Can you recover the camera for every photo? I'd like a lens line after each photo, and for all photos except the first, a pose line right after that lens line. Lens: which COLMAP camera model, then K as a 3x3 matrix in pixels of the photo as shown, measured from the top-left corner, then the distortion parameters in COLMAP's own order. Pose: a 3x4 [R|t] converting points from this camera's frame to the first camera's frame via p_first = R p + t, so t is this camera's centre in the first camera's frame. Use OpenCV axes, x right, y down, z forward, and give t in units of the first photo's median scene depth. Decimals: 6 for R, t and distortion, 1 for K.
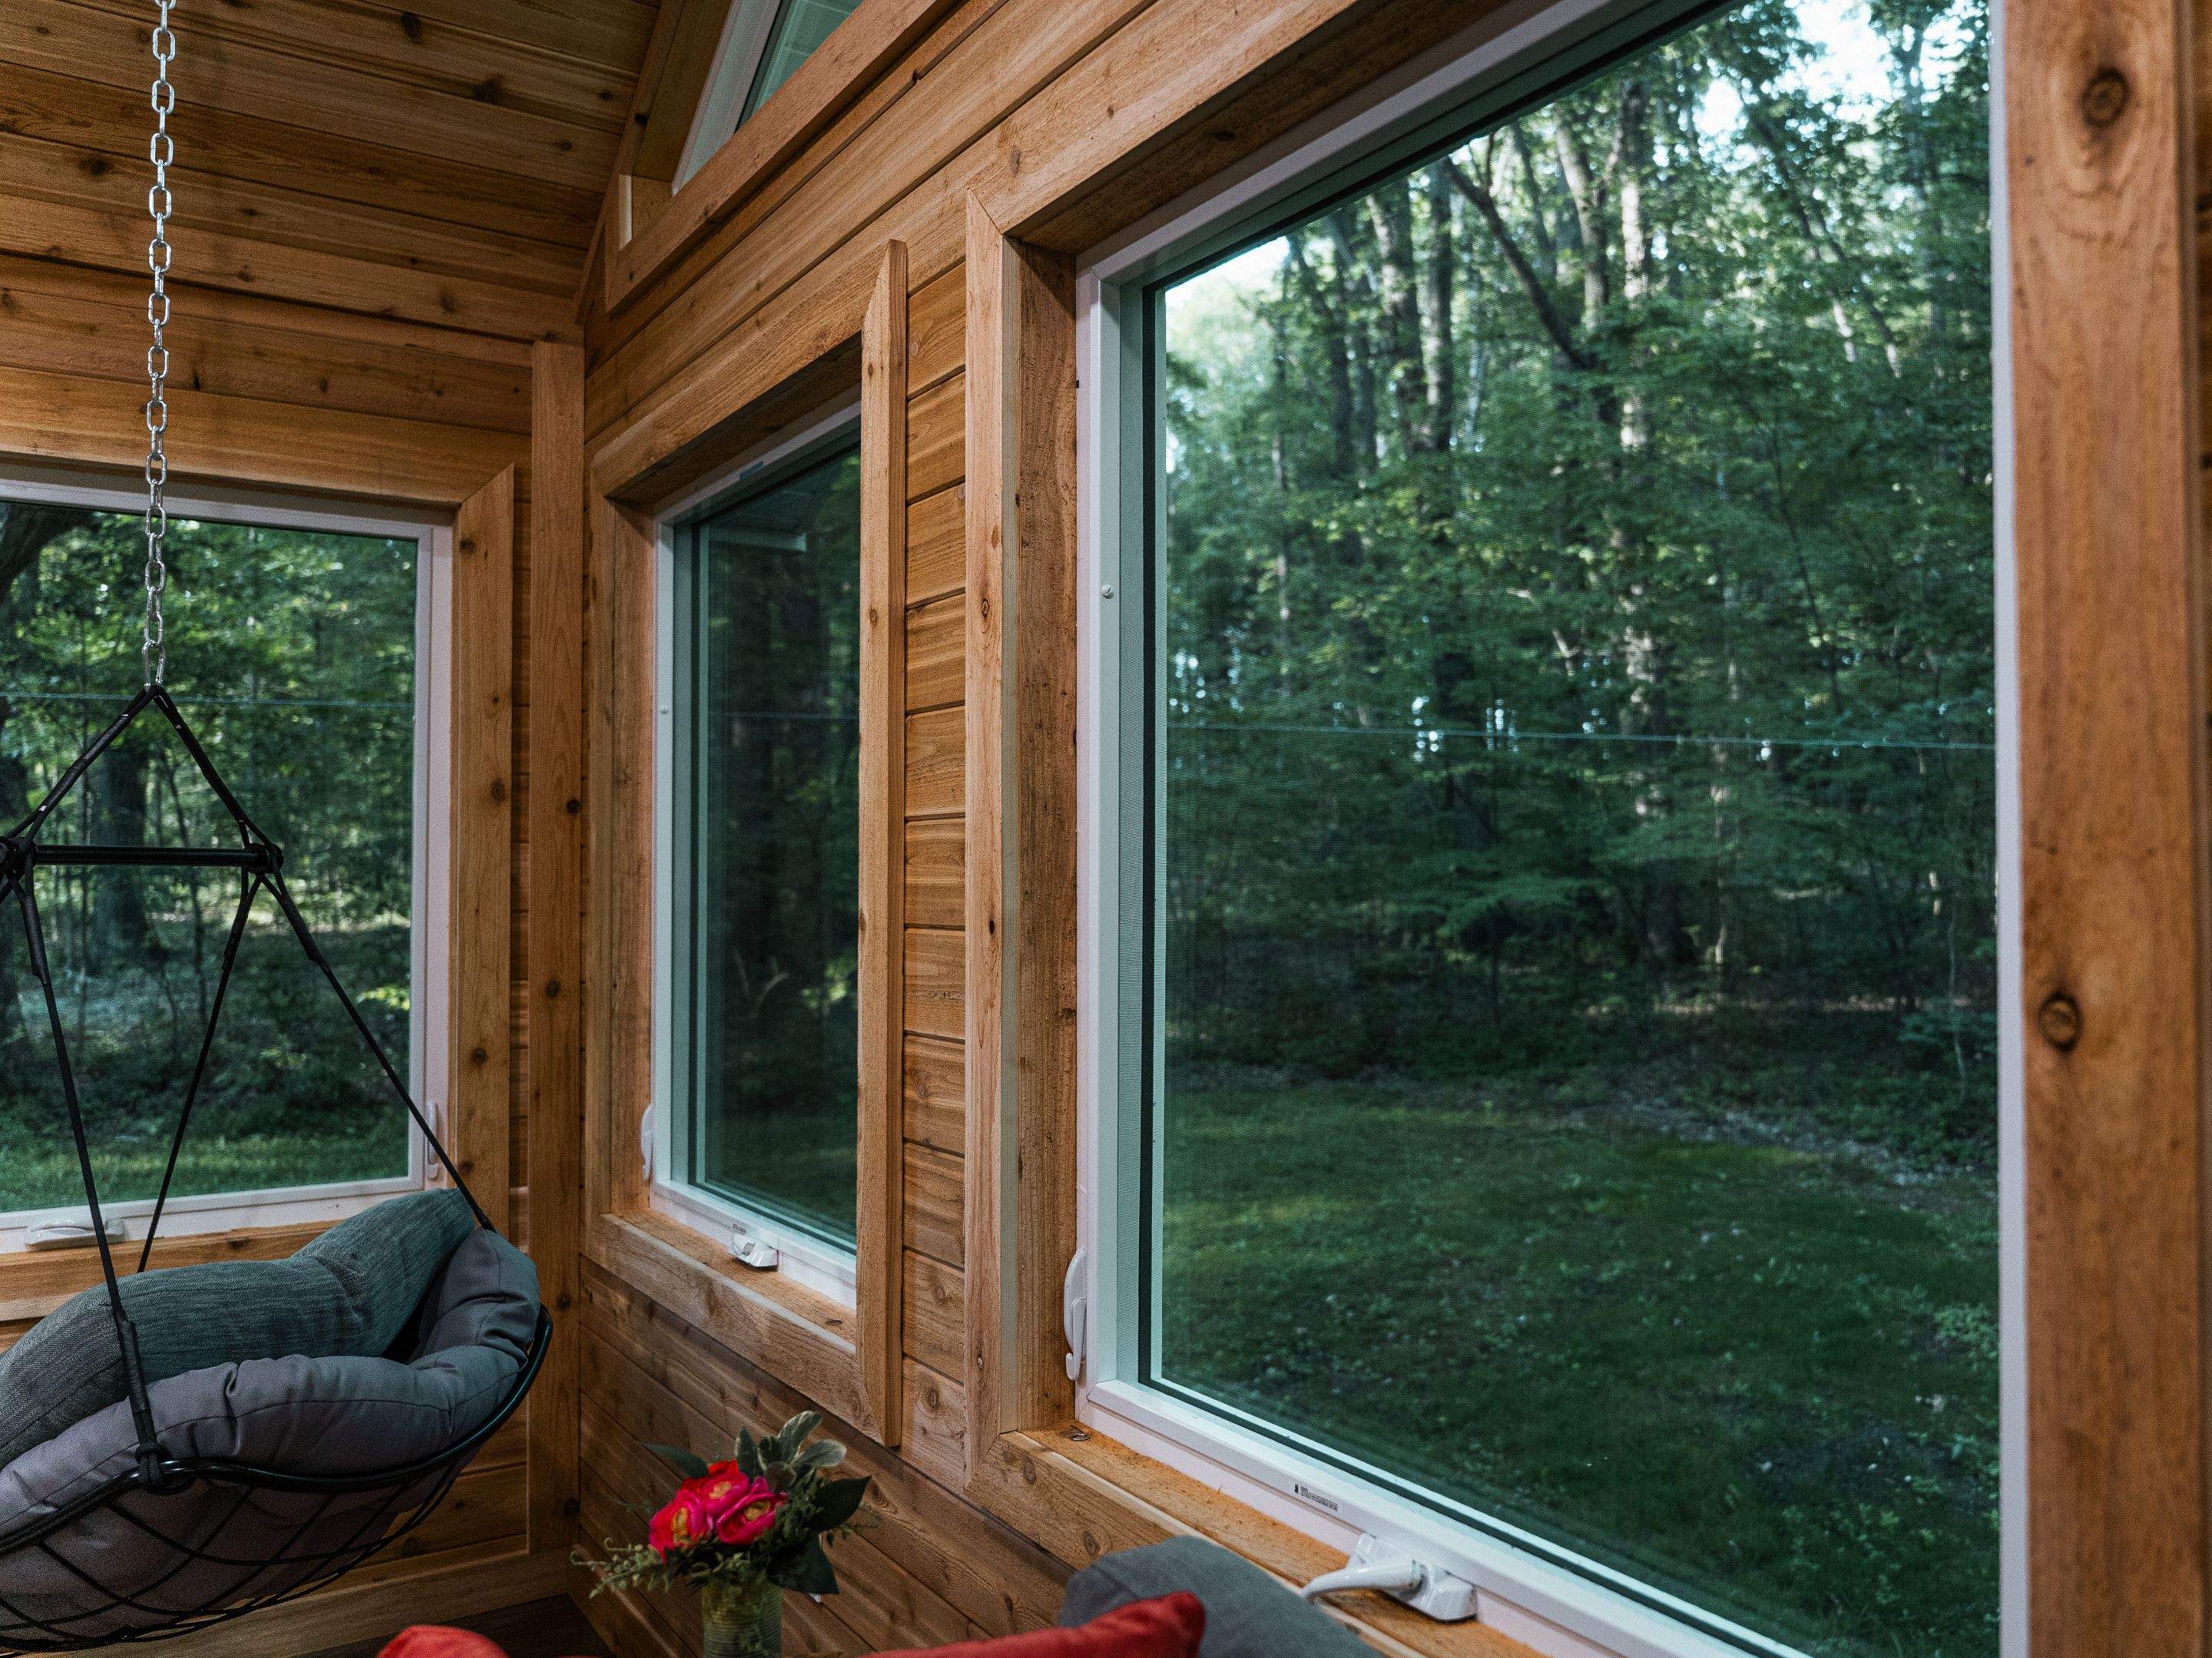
lens RADIAL K [[1836.8, 0, 1106.0], [0, 1836.8, 829.0], [0, 0, 1]] dist [0.003856, 0.001130]
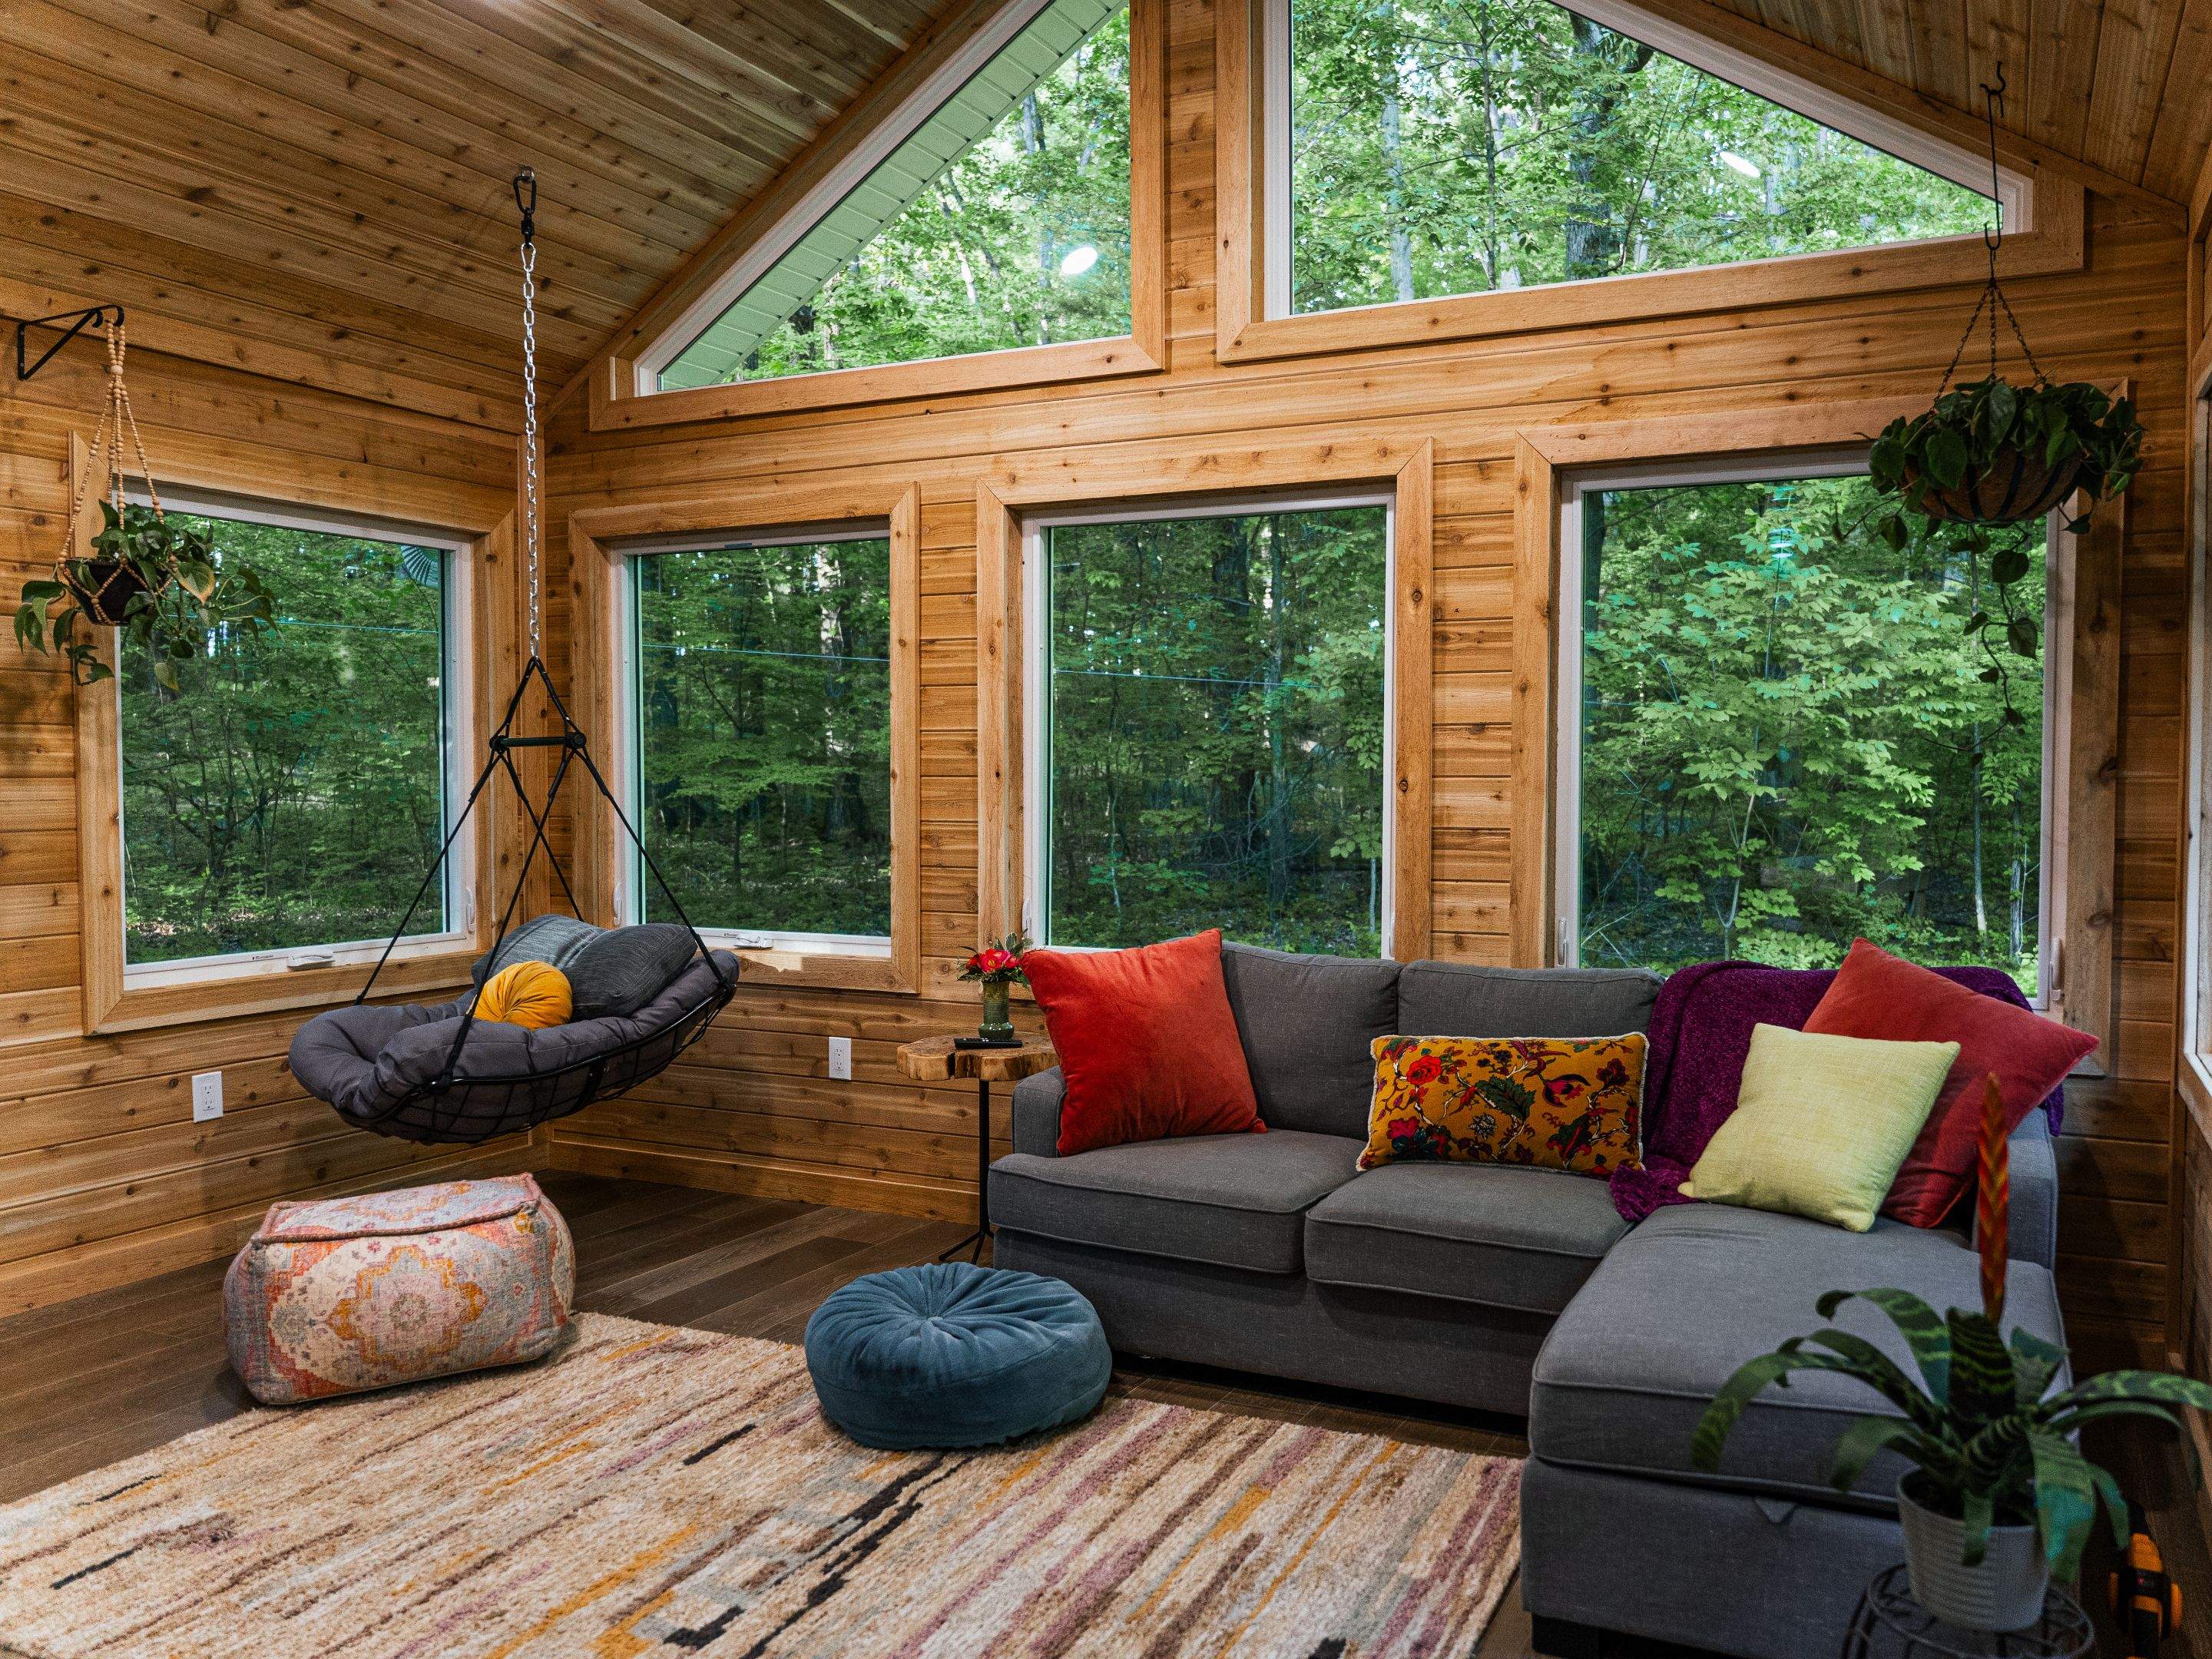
lens RADIAL K [[1836.9, 0, 1106.0], [0, 1836.9, 829.5], [0, 0, 1]] dist [0.003856, 0.001130]
pose [[0.882288, -0.009184, 0.470621, -0.980285], [-0.018814, 0.998323, 0.054754, -0.012380], [-0.470334, -0.057163, 0.880635, -1.158812]]
